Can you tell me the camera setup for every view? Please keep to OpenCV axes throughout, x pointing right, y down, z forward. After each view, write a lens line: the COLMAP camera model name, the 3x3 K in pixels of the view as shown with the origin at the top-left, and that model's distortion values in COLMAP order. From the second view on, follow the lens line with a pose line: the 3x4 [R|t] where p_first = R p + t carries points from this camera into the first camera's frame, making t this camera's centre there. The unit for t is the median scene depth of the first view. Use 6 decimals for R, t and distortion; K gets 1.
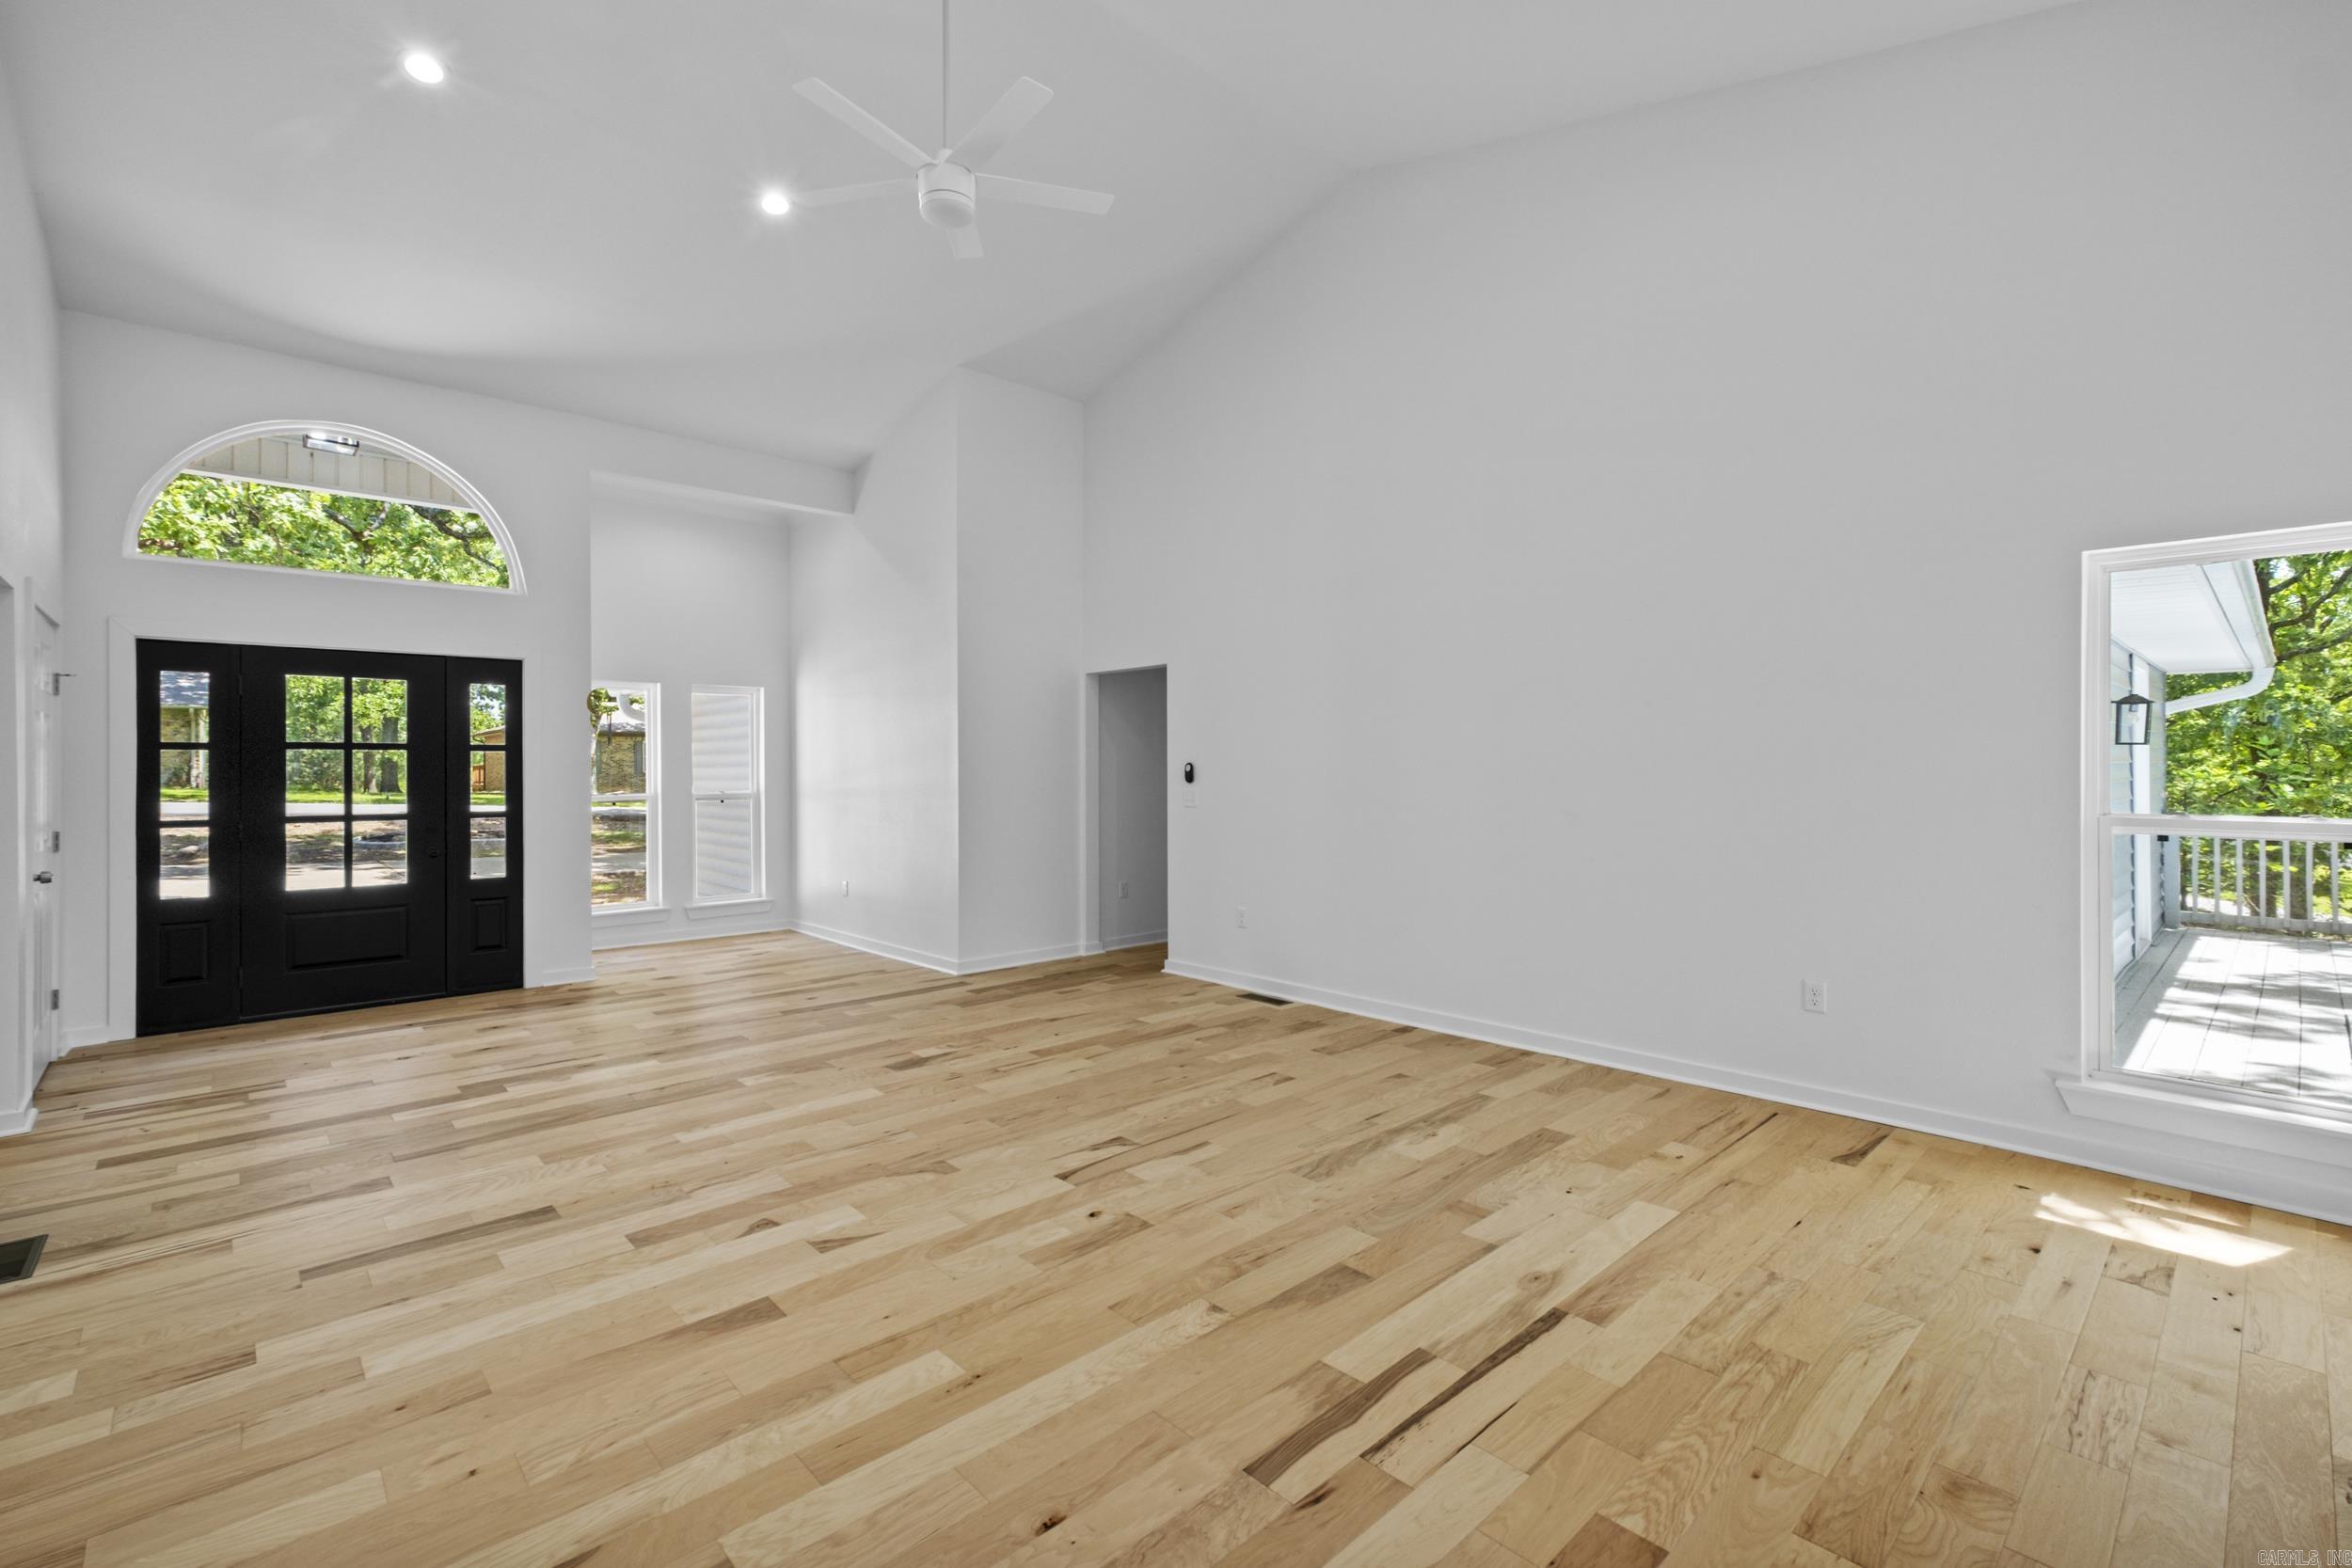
lens RADIAL K [[1024.8, 0, 1172.8], [0, 1024.8, 774.1], [0, 0, 1]] dist [0.002575, 0.000369]
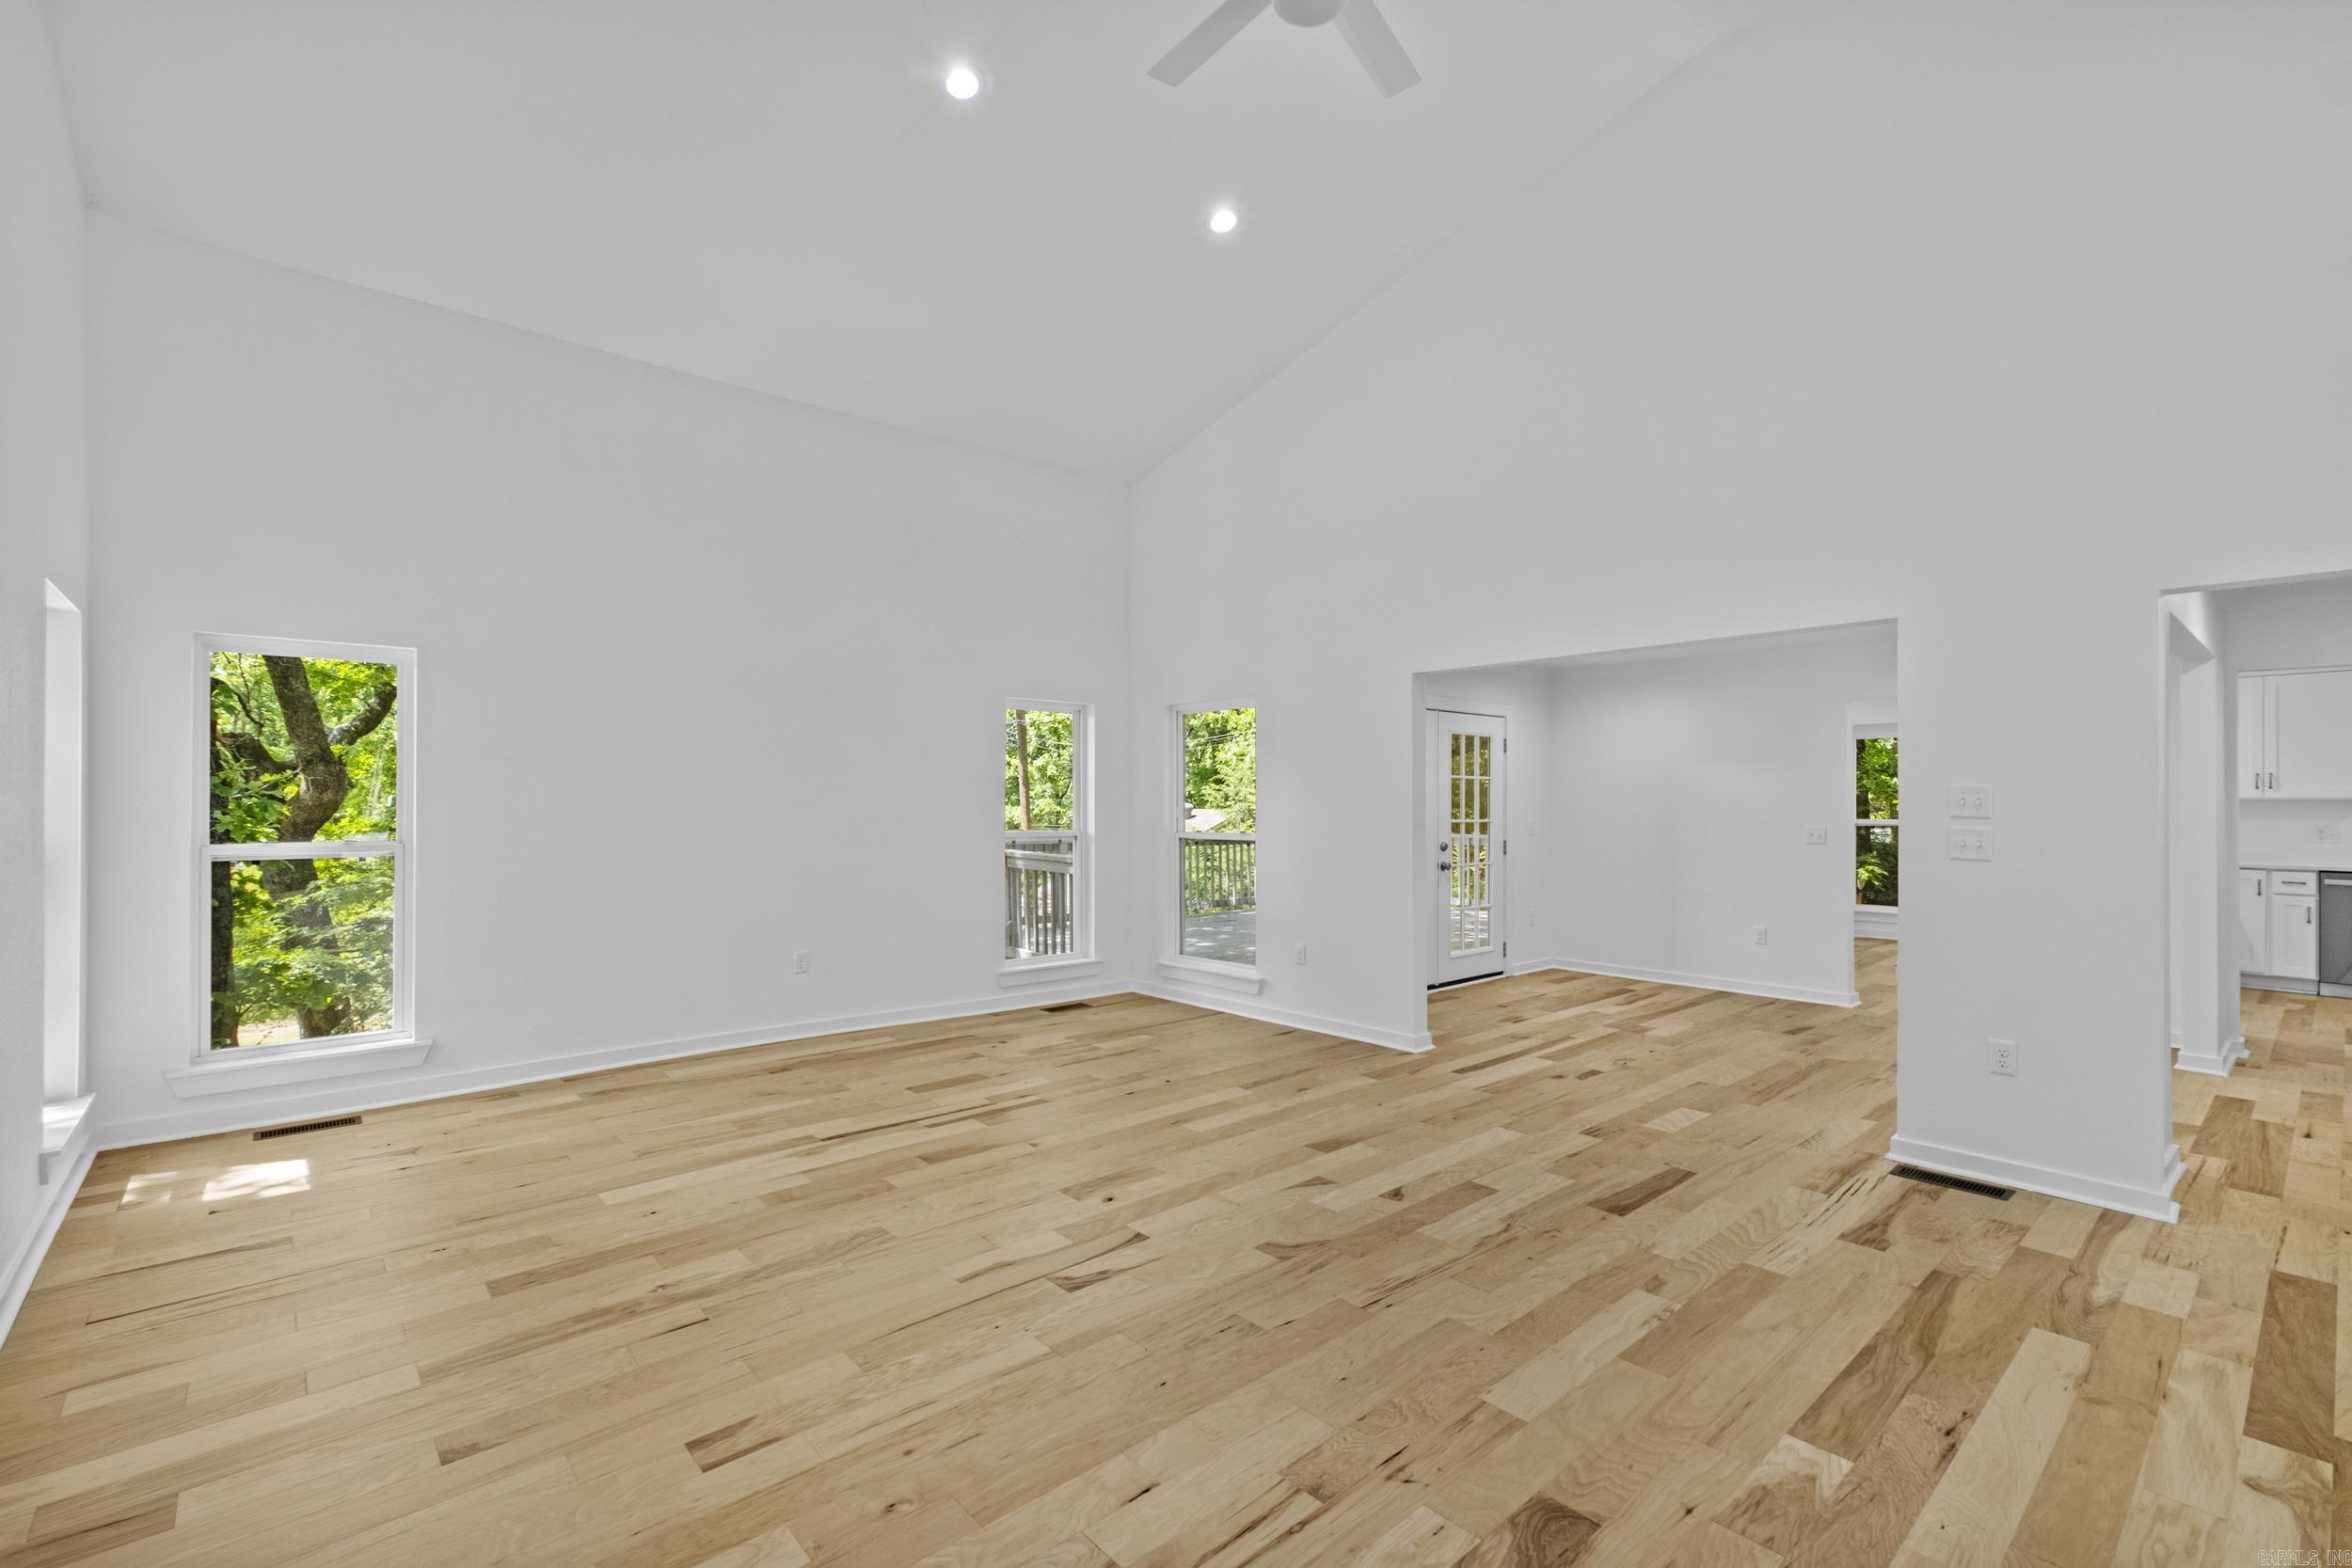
lens RADIAL K [[1024.8, 0, 1179.0], [0, 1024.8, 792.8], [0, 0, 1]] dist [0.002575, 0.000369]
pose [[-0.999720, 0.004824, 0.023169, -0.176517], [0.004776, 0.999986, -0.002127, -0.014895], [-0.023179, -0.002015, -0.999729, 2.059451]]
